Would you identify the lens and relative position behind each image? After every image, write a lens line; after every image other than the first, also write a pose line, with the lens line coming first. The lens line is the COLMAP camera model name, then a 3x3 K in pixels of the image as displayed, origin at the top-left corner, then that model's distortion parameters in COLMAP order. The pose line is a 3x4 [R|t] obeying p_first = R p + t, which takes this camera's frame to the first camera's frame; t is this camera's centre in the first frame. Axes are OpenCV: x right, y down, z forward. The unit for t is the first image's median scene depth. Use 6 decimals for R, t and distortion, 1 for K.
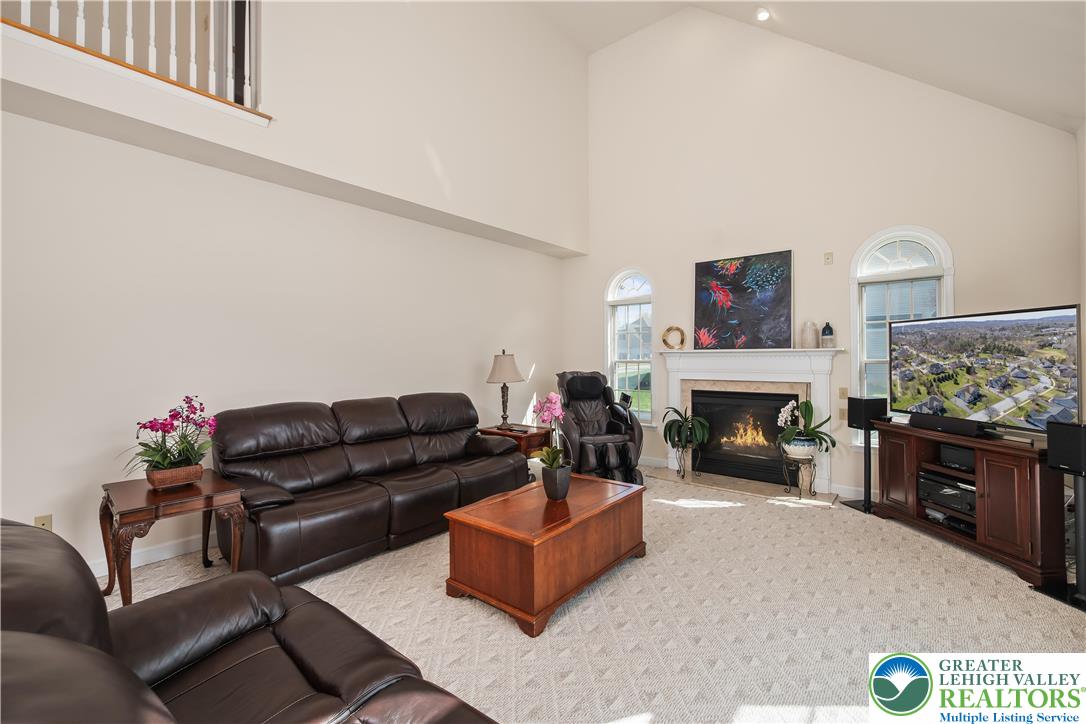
lens RADIAL K [[454.2, 0, 542.8], [0, 454.2, 361.6], [0, 0, 1]] dist [-0.004033, -0.000110]
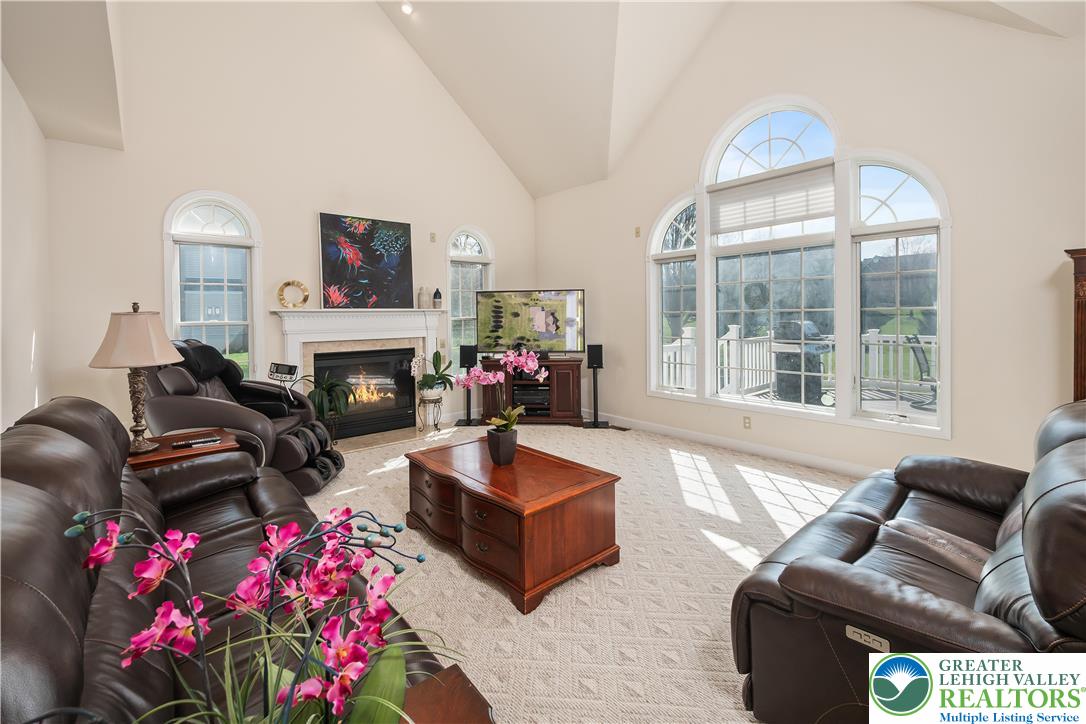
lens RADIAL K [[460.0, 0, 539.2], [0, 460.0, 324.9], [0, 0, 1]] dist [-0.000539, -0.001149]
pose [[0.174487, -0.019676, 0.984463, -0.541887], [0.019053, 0.999681, 0.016604, -0.000851], [-0.984475, 0.015860, 0.174807, 0.458000]]
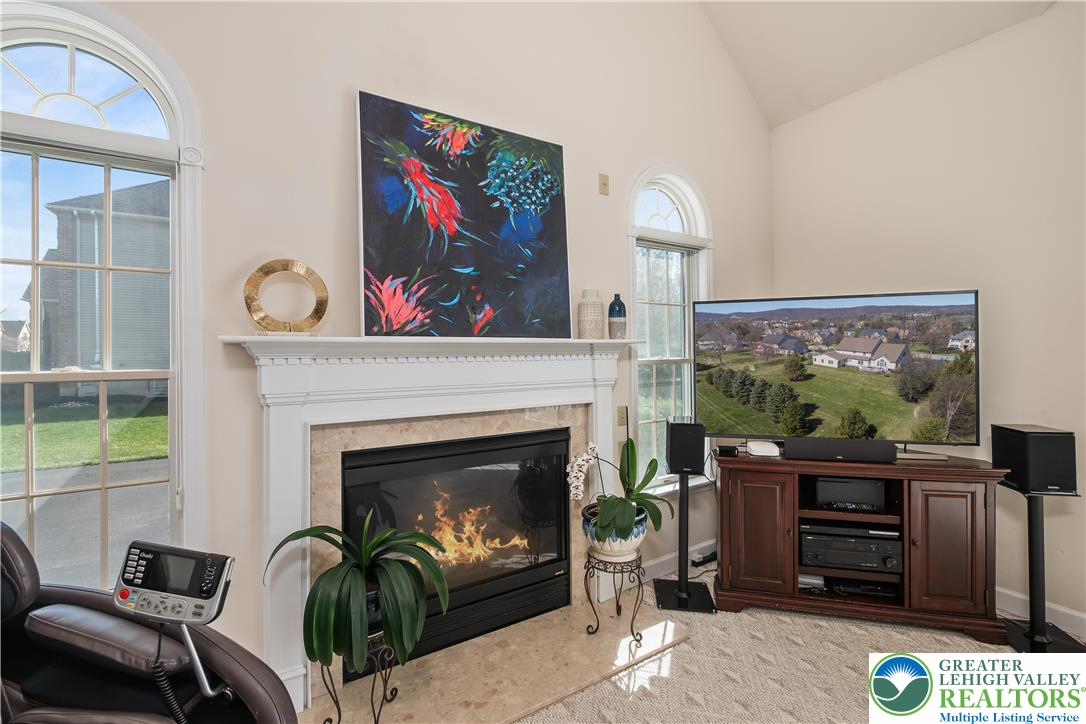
lens RADIAL K [[460.0, 0, 542.8], [0, 460.0, 352.0], [0, 0, 1]] dist [-0.000539, -0.001149]
pose [[0.318079, 0.006473, 0.948042, 0.049303], [0.019924, 0.999710, -0.013510, -0.007517], [-0.947855, 0.023186, 0.317858, 0.834634]]
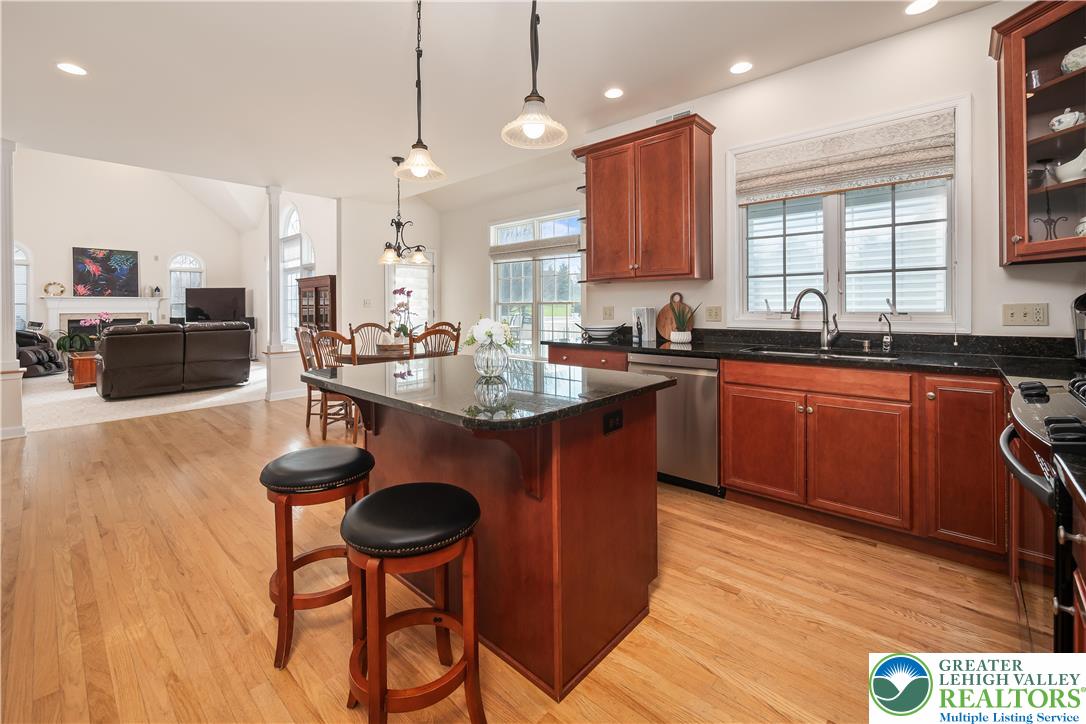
lens RADIAL K [[460.0, 0, 541.2], [0, 460.0, 309.2], [0, 0, 1]] dist [-0.000539, -0.001149]
pose [[0.055388, 0.000611, 0.998465, -1.464893], [0.009859, 0.999951, -0.001159, 0.046978], [-0.998416, 0.009908, 0.055379, -0.987189]]
